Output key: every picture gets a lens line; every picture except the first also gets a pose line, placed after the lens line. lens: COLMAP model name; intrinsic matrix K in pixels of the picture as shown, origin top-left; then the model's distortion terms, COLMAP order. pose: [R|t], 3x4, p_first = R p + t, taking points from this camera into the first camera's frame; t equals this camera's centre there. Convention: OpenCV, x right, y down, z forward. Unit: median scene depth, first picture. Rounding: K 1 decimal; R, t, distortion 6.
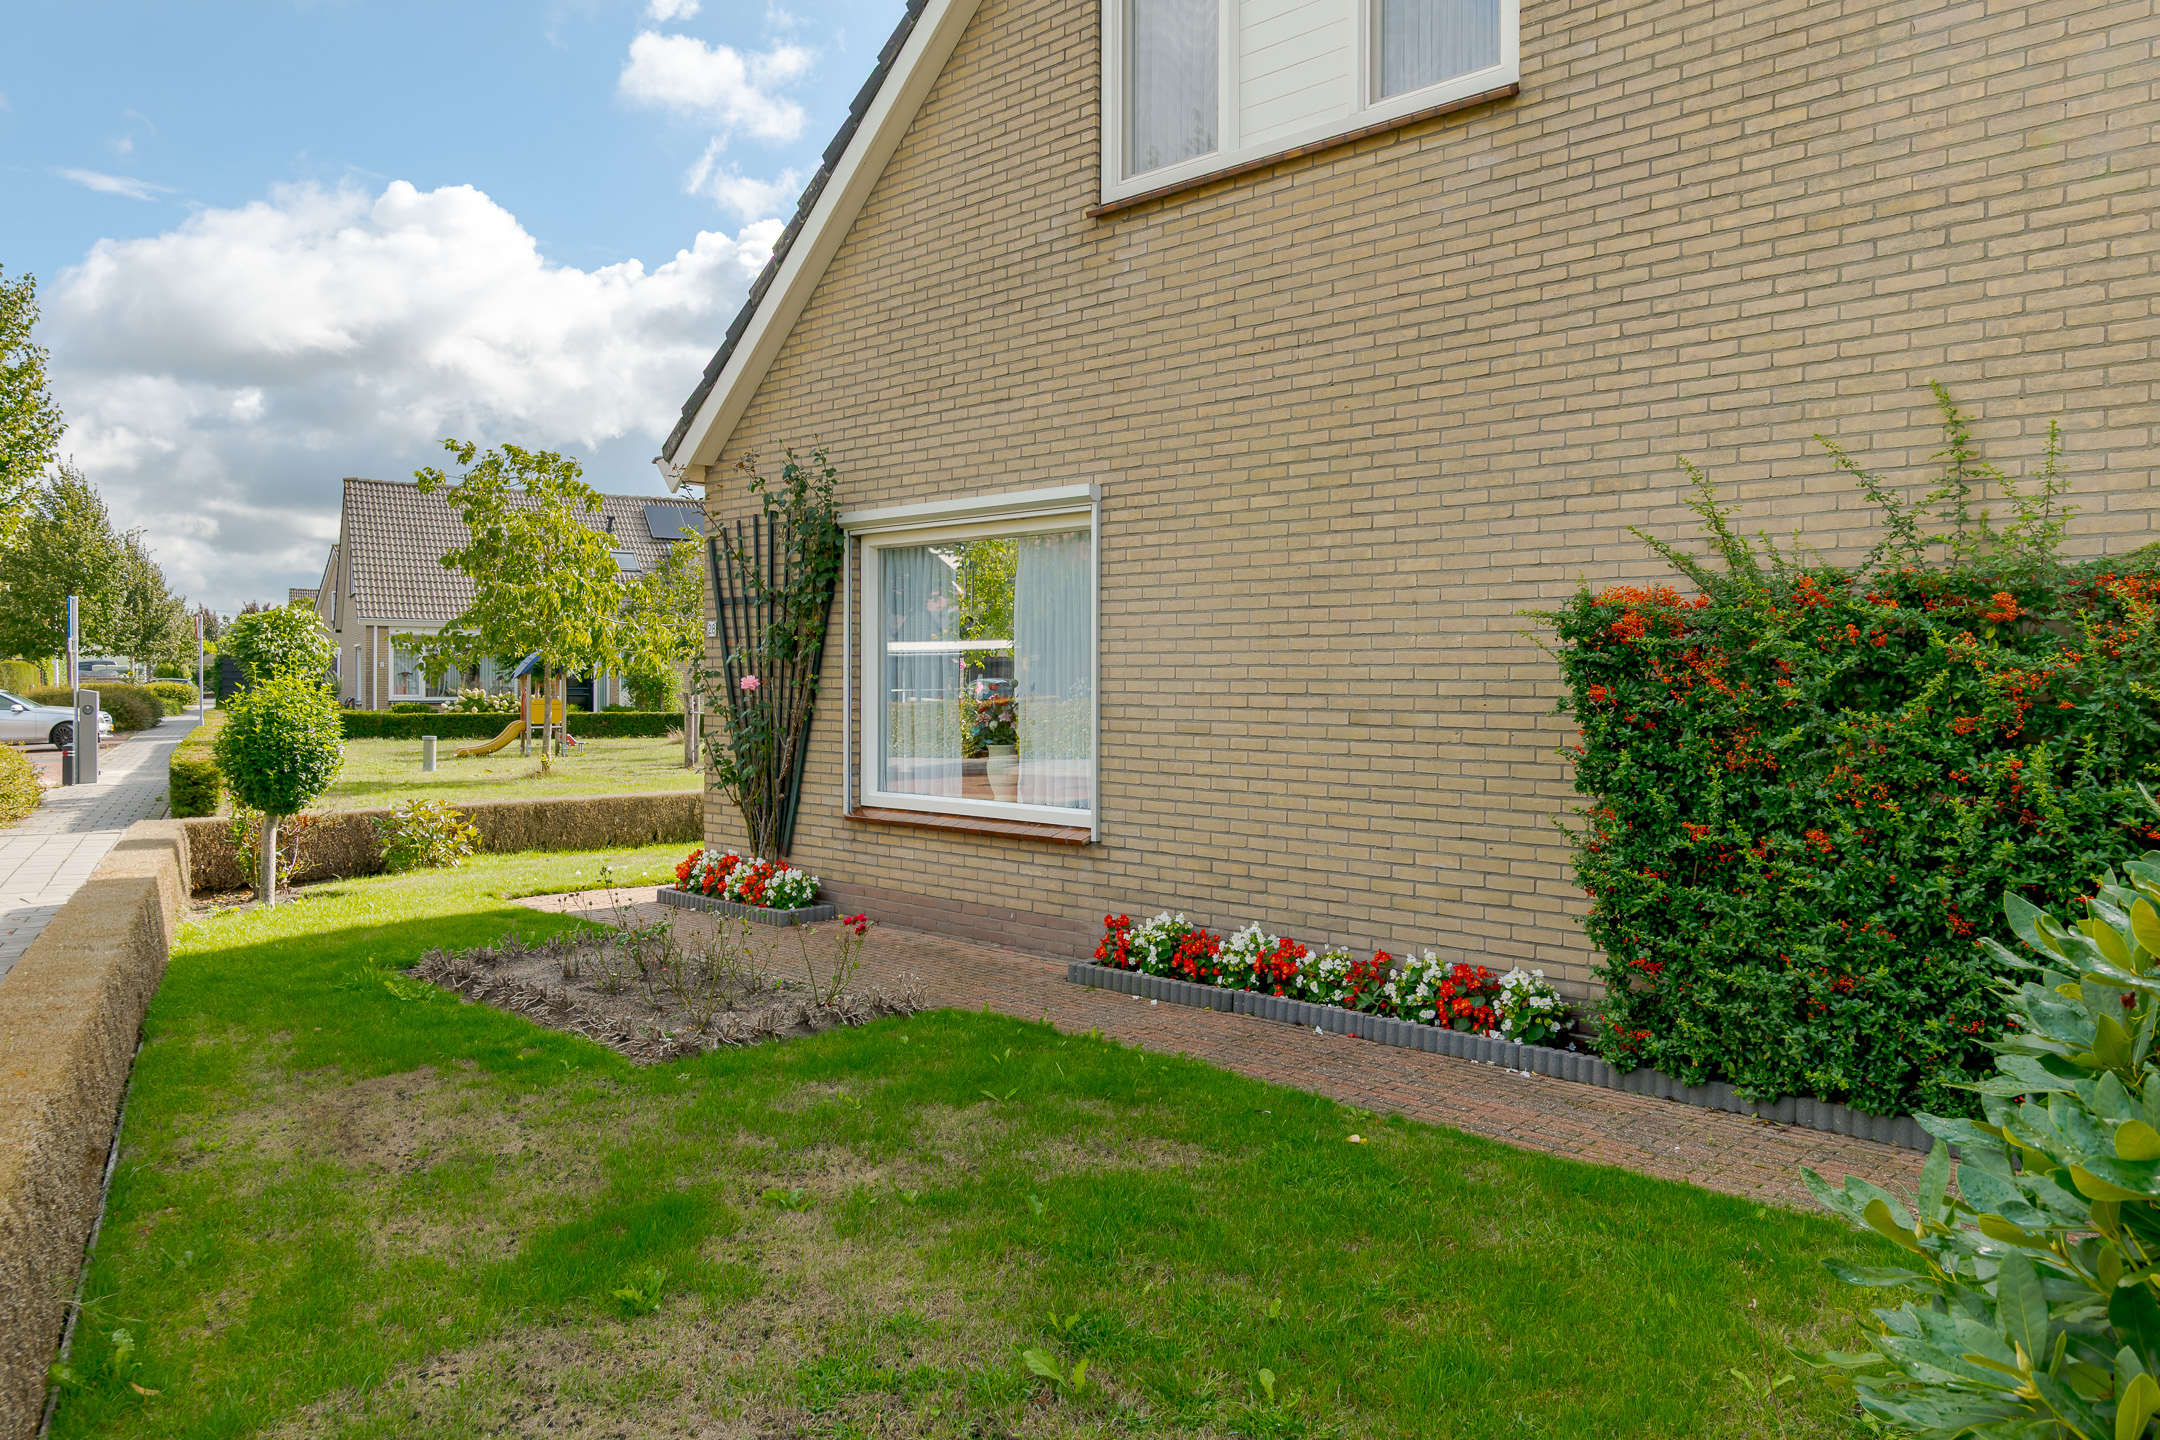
lens RADIAL K [[1547.3, 0, 1052.5], [0, 1547.3, 716.5], [0, 0, 1]] dist [-0.002623, 0.006201]
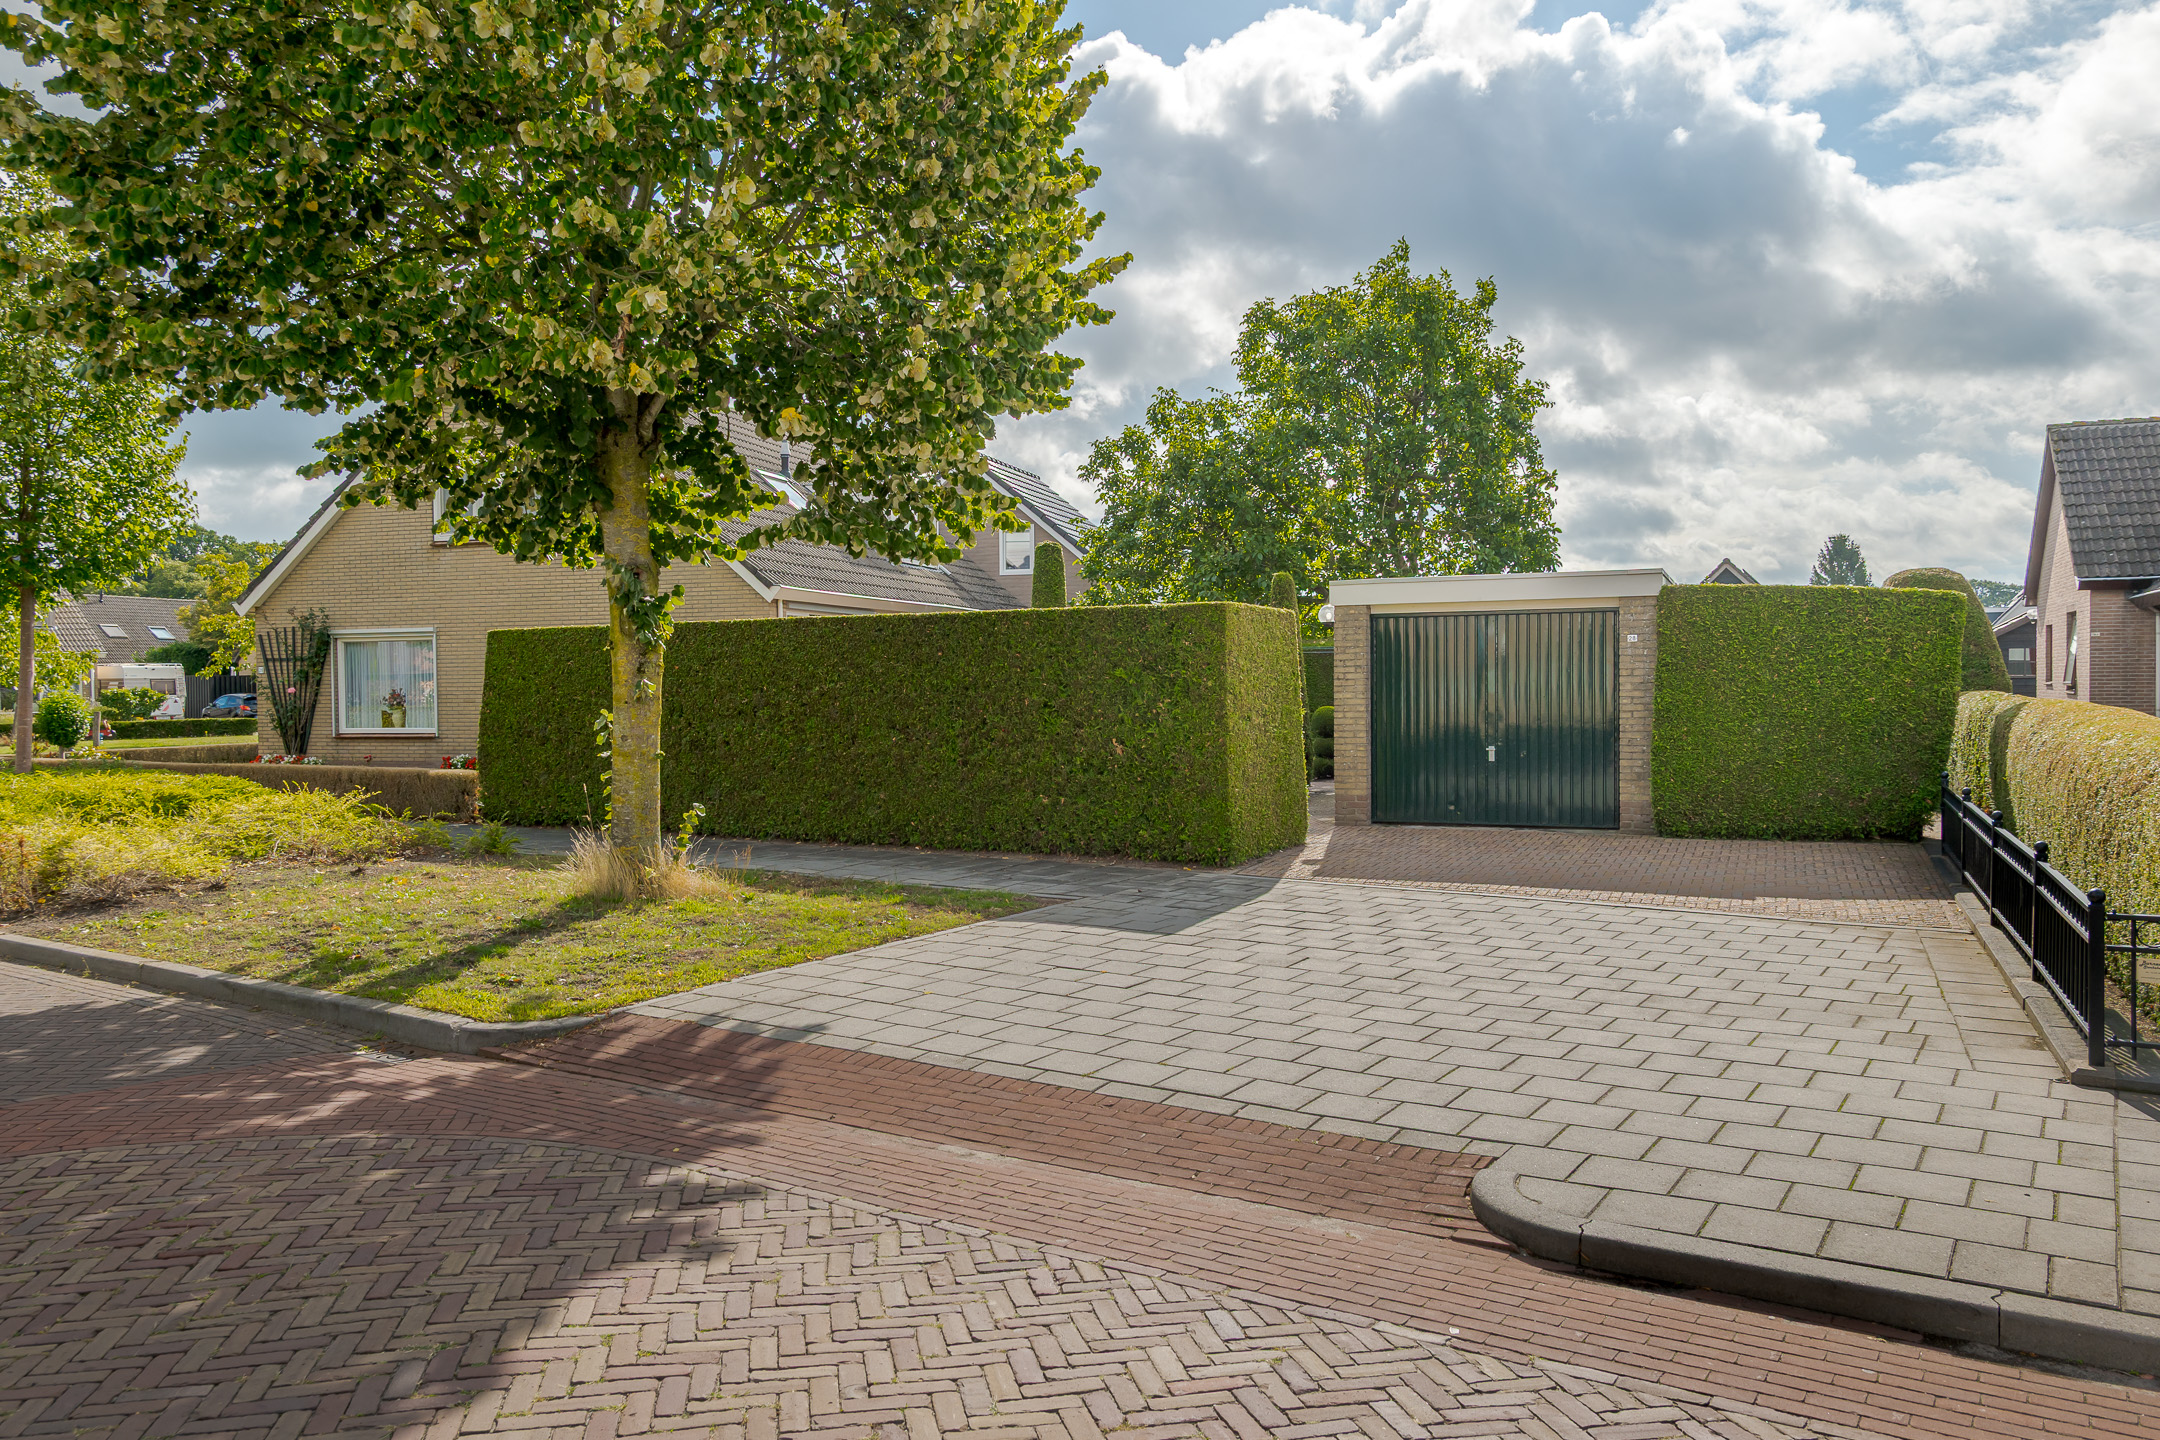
lens RADIAL K [[1547.3, 0, 1052.5], [0, 1547.3, 716.5], [0, 0, 1]] dist [-0.002623, 0.006201]
pose [[0.887248, -0.014921, 0.461052, -0.268680], [0.014615, 0.999884, 0.004233, 0.033003], [-0.461062, 0.002982, 0.887363, -2.084481]]
